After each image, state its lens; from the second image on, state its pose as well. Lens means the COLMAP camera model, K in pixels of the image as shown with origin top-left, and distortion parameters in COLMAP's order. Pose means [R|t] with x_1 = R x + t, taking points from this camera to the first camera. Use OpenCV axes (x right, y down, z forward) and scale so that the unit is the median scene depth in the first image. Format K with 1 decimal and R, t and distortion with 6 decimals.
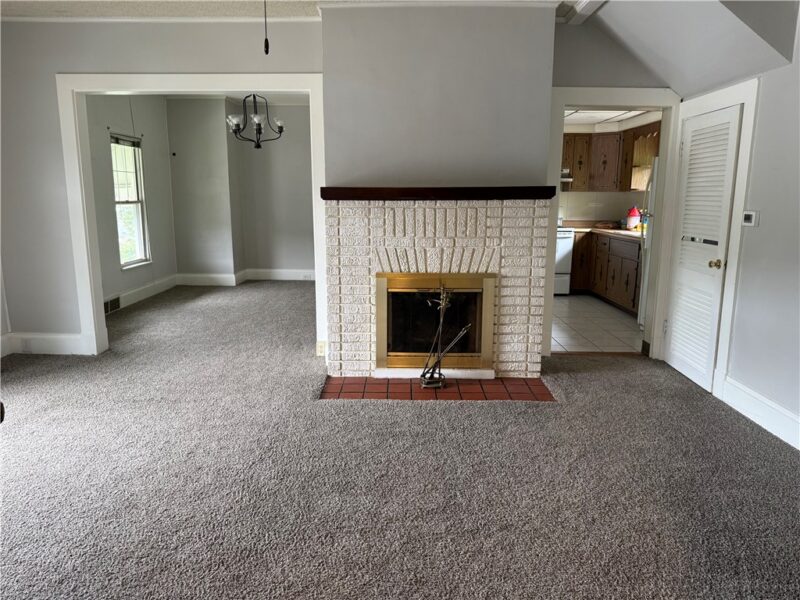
lens RADIAL K [[556.2, 0, 398.5], [0, 556.2, 294.0], [0, 0, 1]] dist [0.008135, -0.029593]
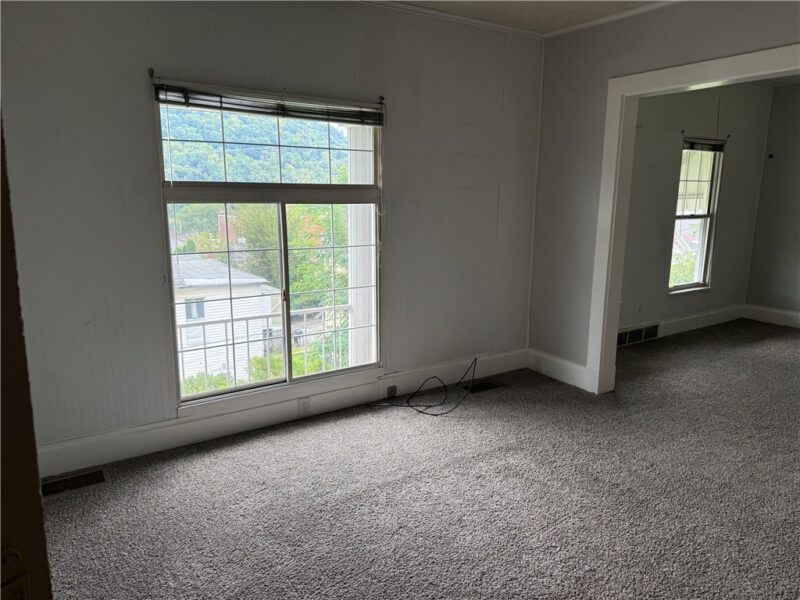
lens RADIAL K [[556.2, 0, 401.9], [0, 556.2, 300.6], [0, 0, 1]] dist [0.008135, -0.029593]
pose [[0.545641, 0.163948, -0.821825, -0.005150], [-0.152416, 0.983735, 0.095054, -0.062073], [0.824042, 0.073394, 0.561755, 0.192469]]
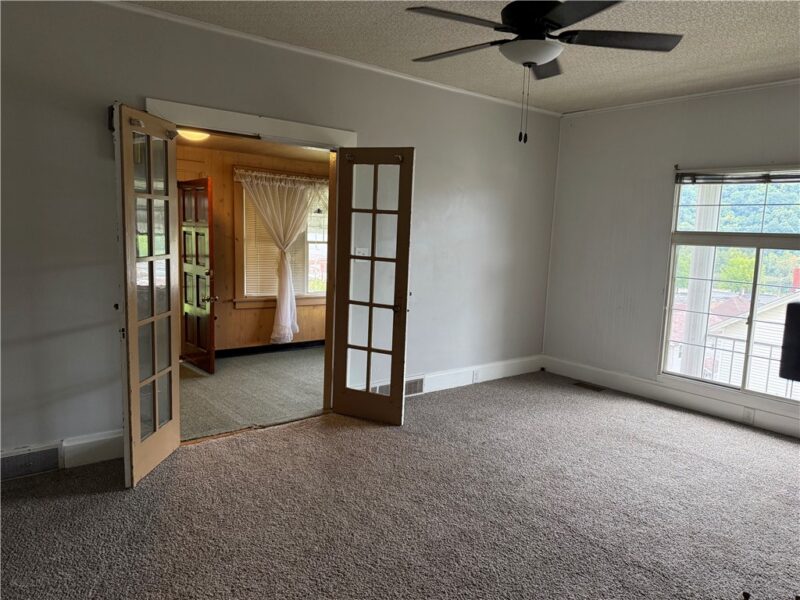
lens RADIAL K [[556.2, 0, 397.2], [0, 556.2, 298.8], [0, 0, 1]] dist [0.008135, -0.029593]
pose [[-0.792589, 0.037360, -0.608610, 0.276428], [-0.147754, 0.956607, 0.251142, -0.140161], [0.591583, 0.288977, -0.752676, 0.709417]]
